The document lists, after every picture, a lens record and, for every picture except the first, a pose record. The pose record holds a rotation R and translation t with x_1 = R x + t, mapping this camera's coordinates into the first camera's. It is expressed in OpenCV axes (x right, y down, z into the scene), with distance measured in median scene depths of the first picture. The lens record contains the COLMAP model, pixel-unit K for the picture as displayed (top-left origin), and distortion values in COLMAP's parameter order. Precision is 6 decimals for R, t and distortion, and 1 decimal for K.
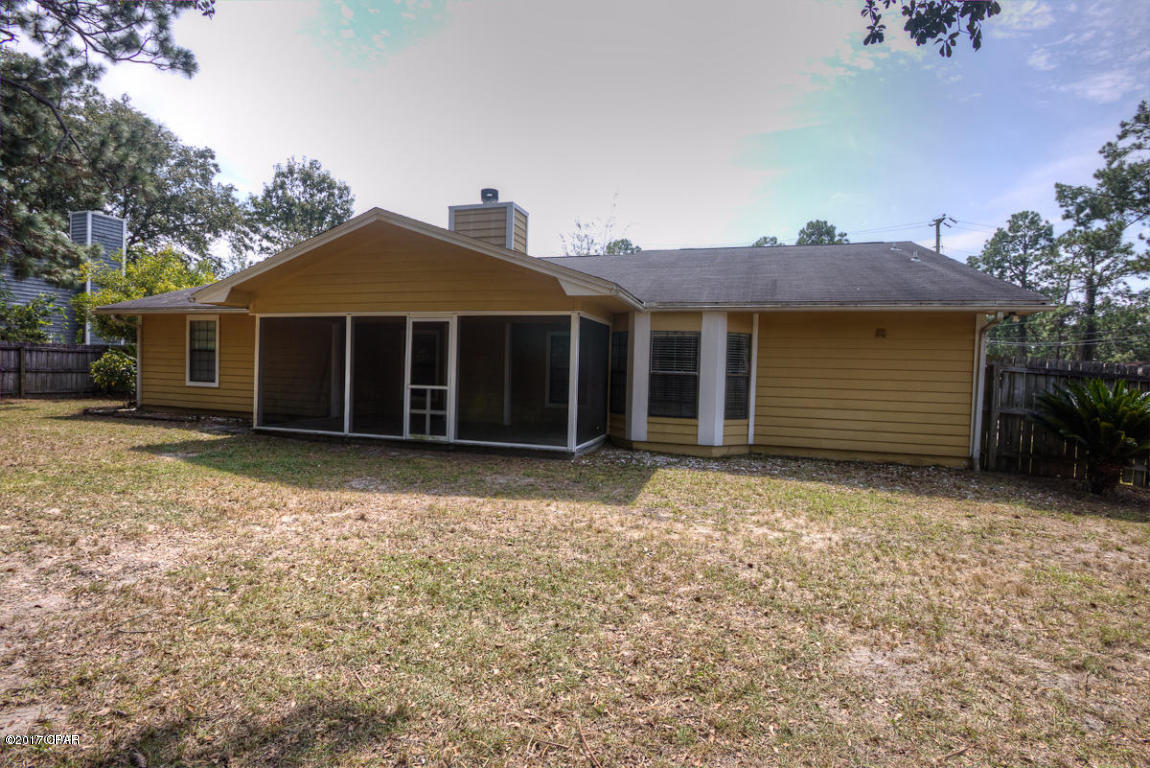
lens RADIAL K [[579.2, 0, 570.3], [0, 579.2, 382.4], [0, 0, 1]] dist [-0.020825, -0.000118]
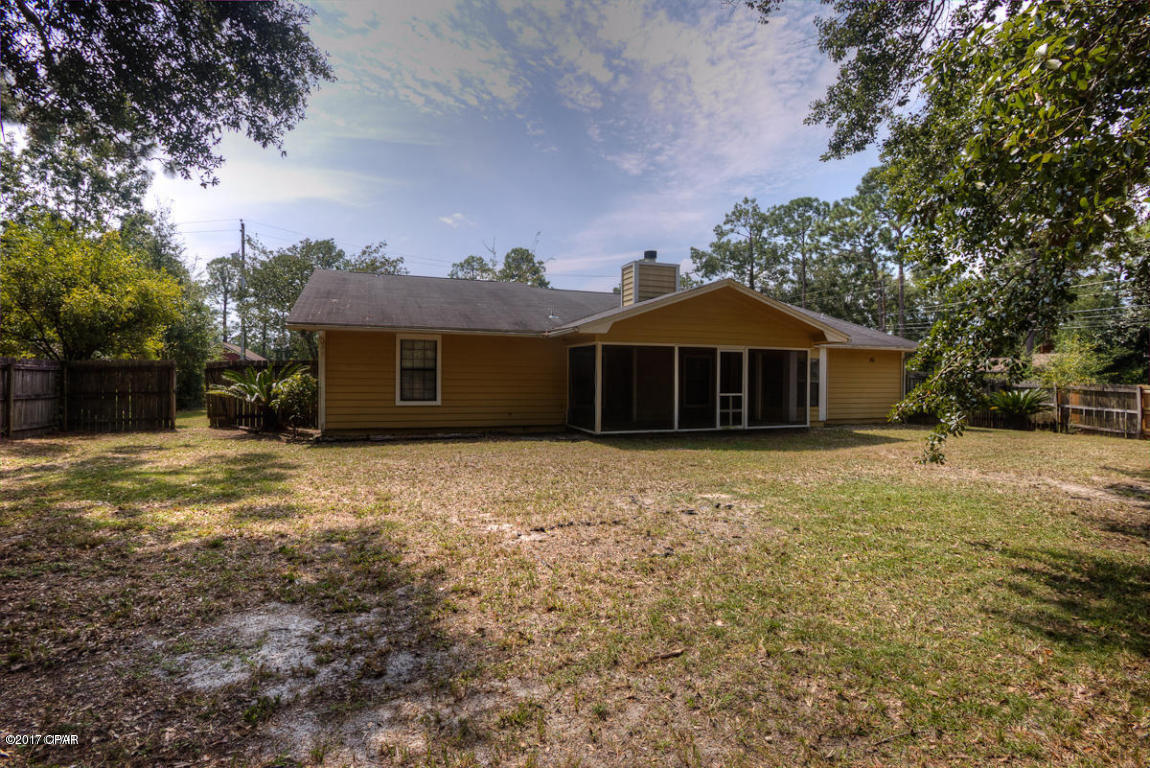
lens RADIAL K [[579.2, 0, 570.3], [0, 579.2, 382.4], [0, 0, 1]] dist [-0.020825, -0.000118]
pose [[0.786212, -0.024632, 0.617465, -1.149453], [0.029228, 0.999569, 0.002659, -0.030408], [-0.617265, 0.015957, 0.786594, 0.041545]]
